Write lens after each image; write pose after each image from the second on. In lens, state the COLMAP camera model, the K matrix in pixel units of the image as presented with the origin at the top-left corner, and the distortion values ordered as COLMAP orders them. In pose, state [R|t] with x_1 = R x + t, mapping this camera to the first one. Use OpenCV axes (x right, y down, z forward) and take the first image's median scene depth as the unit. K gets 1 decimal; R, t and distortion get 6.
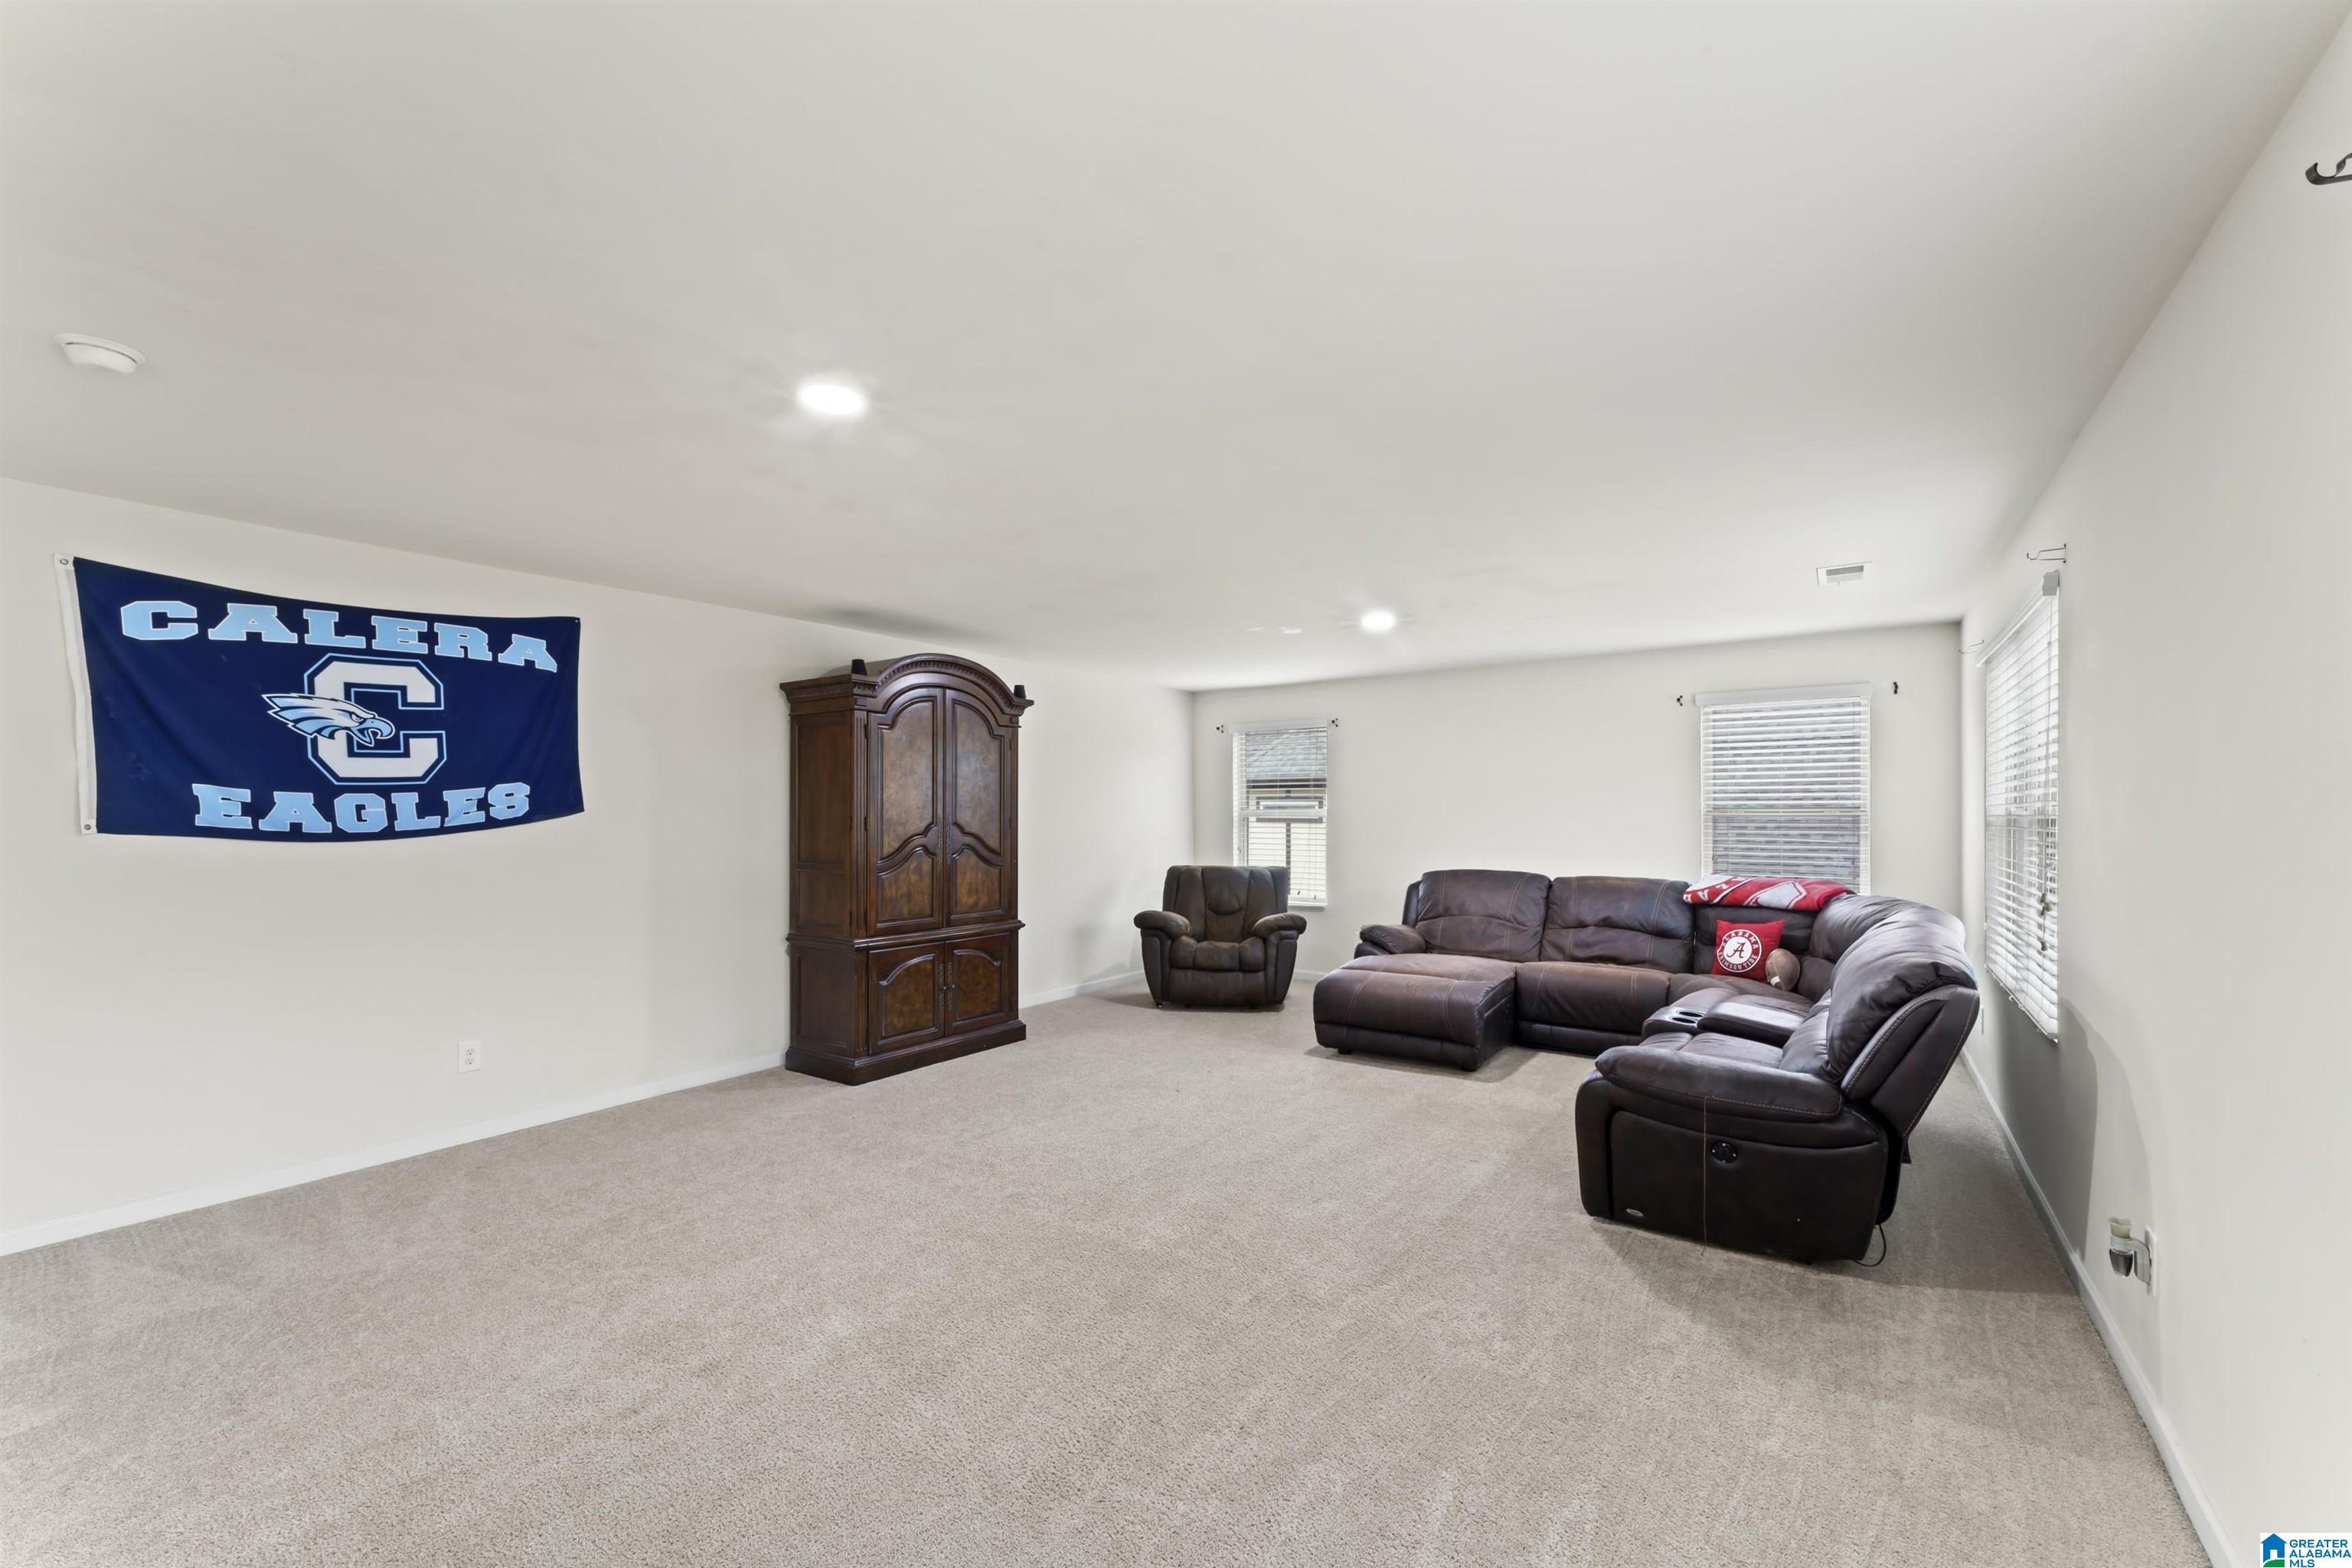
lens RADIAL K [[928.1, 0, 1188.7], [0, 928.1, 796.2], [0, 0, 1]] dist [-0.000694, -0.000172]
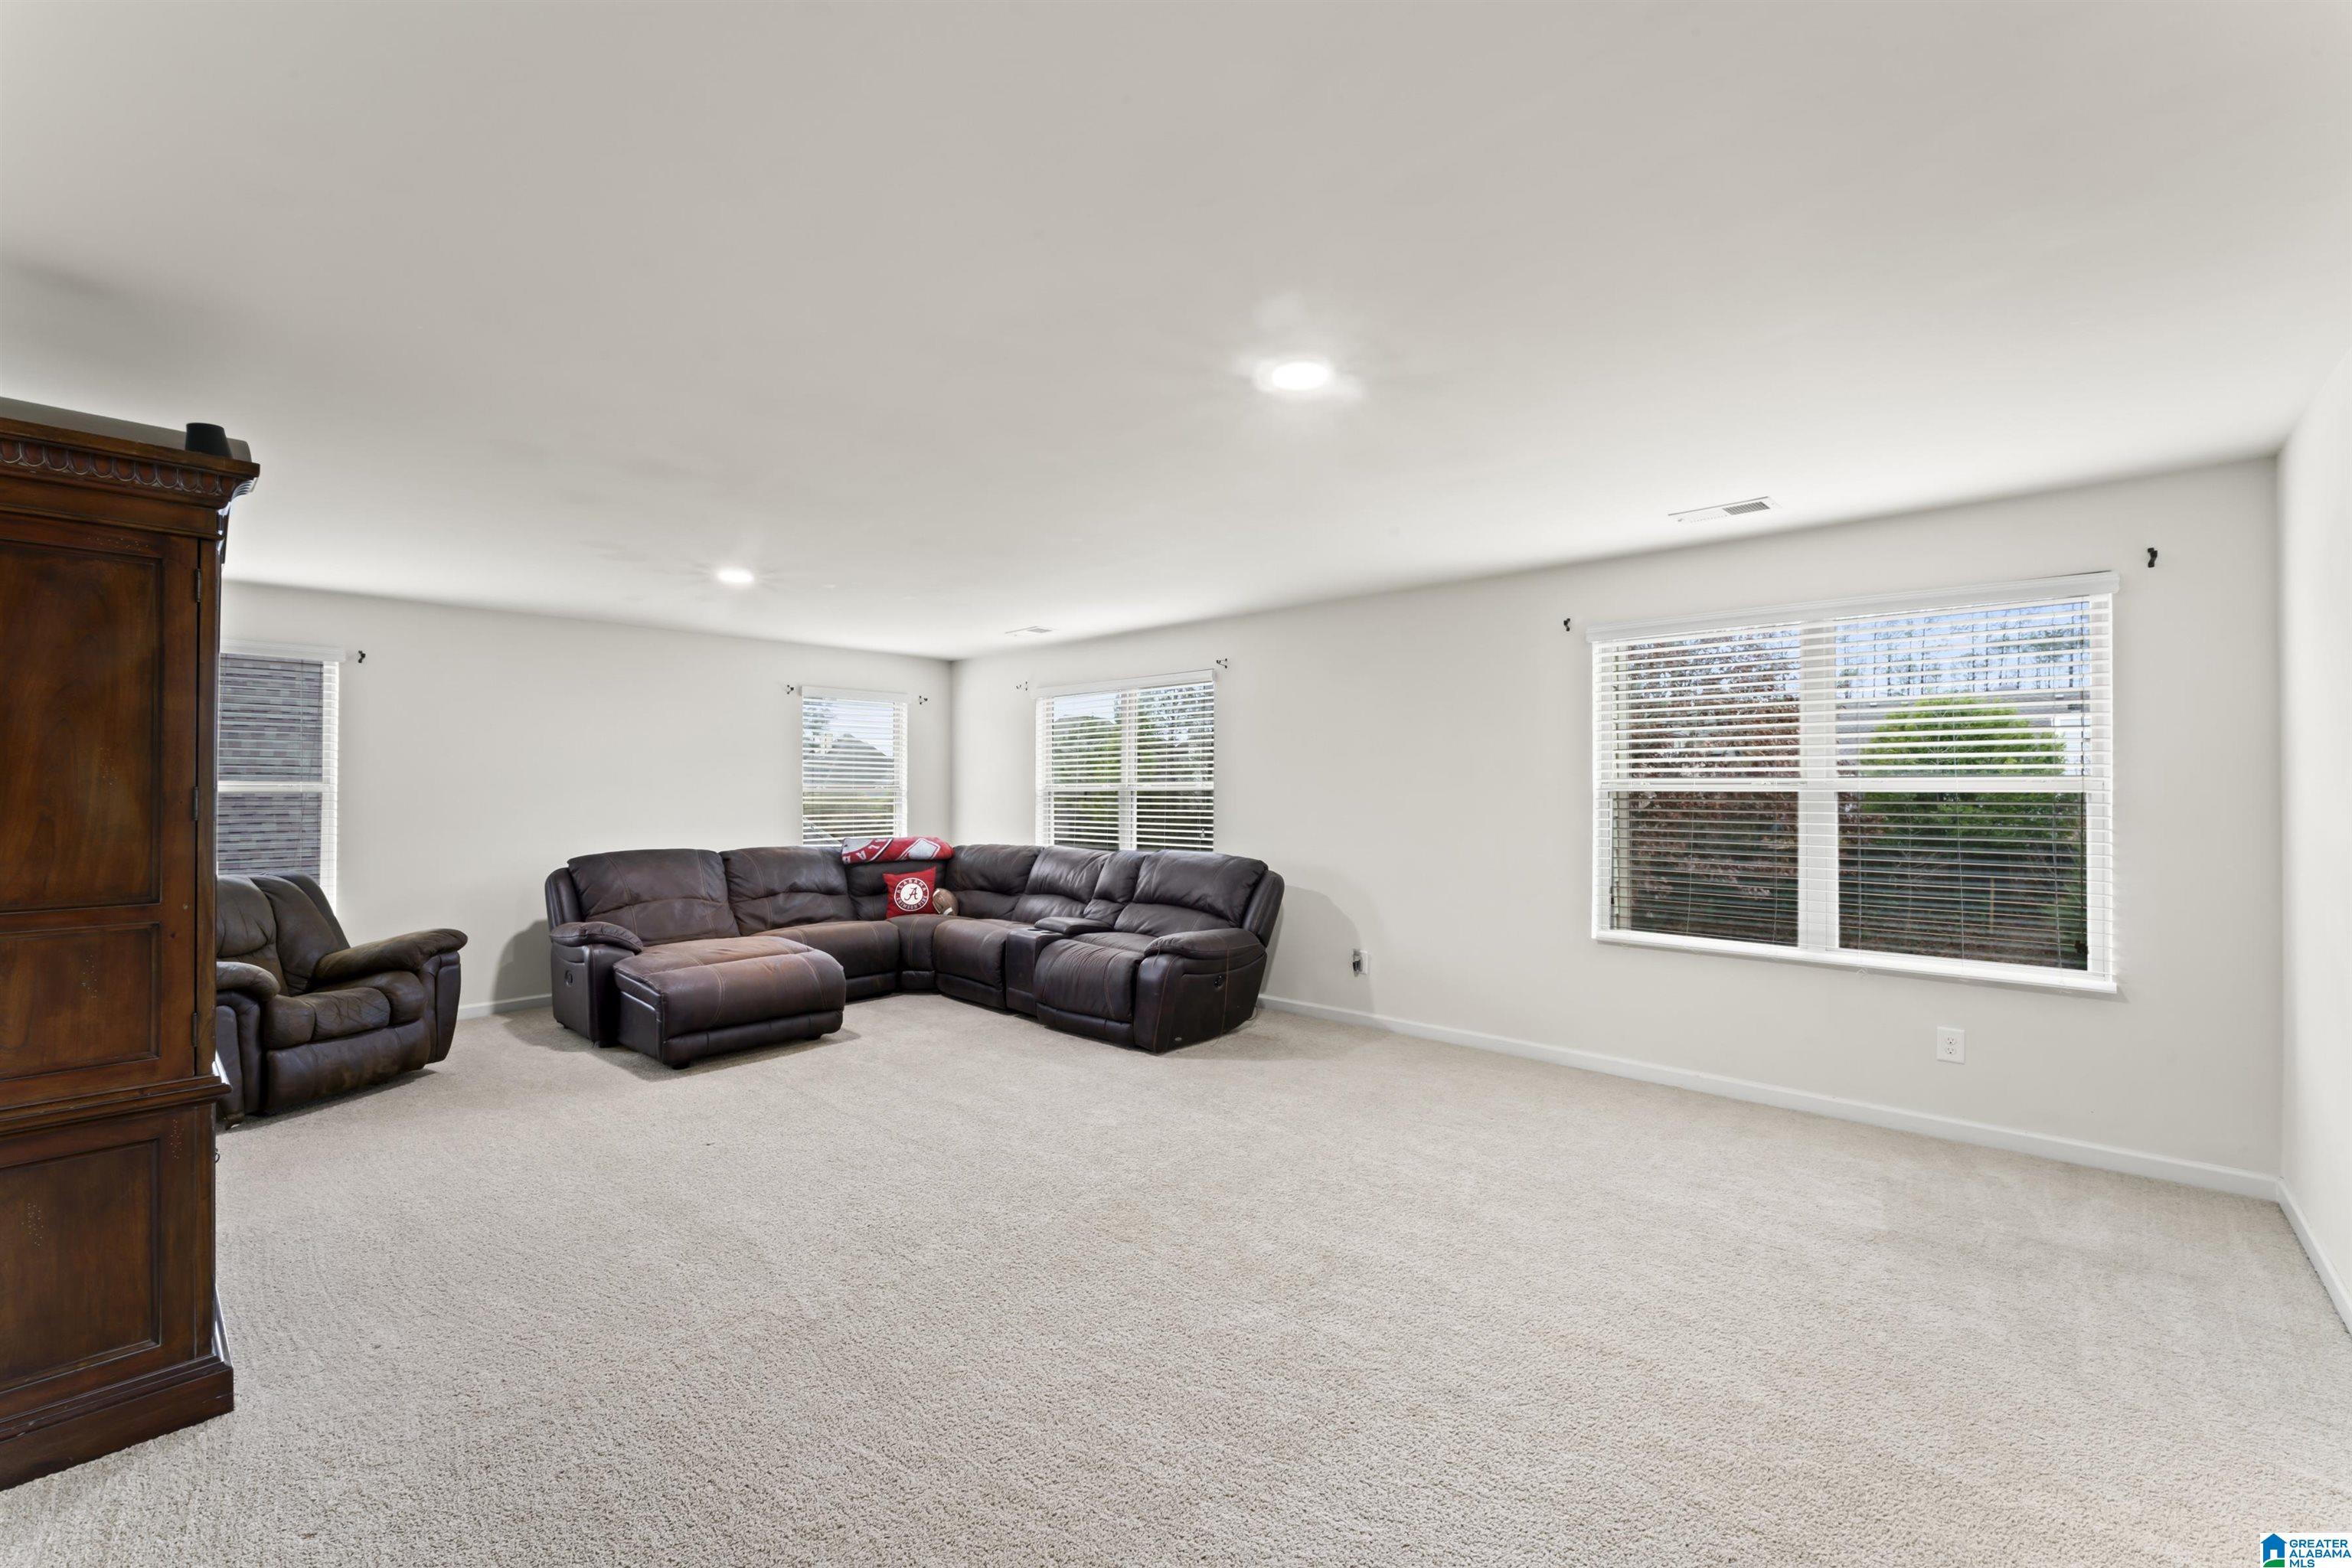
lens RADIAL K [[928.1, 0, 1171.6], [0, 928.1, 785.2], [0, 0, 1]] dist [-0.000694, -0.000172]
pose [[0.160789, 0.007544, 0.986960, -0.552364], [-0.019571, 0.999799, -0.004454, 0.011948], [-0.986795, -0.018600, 0.160904, 0.389299]]
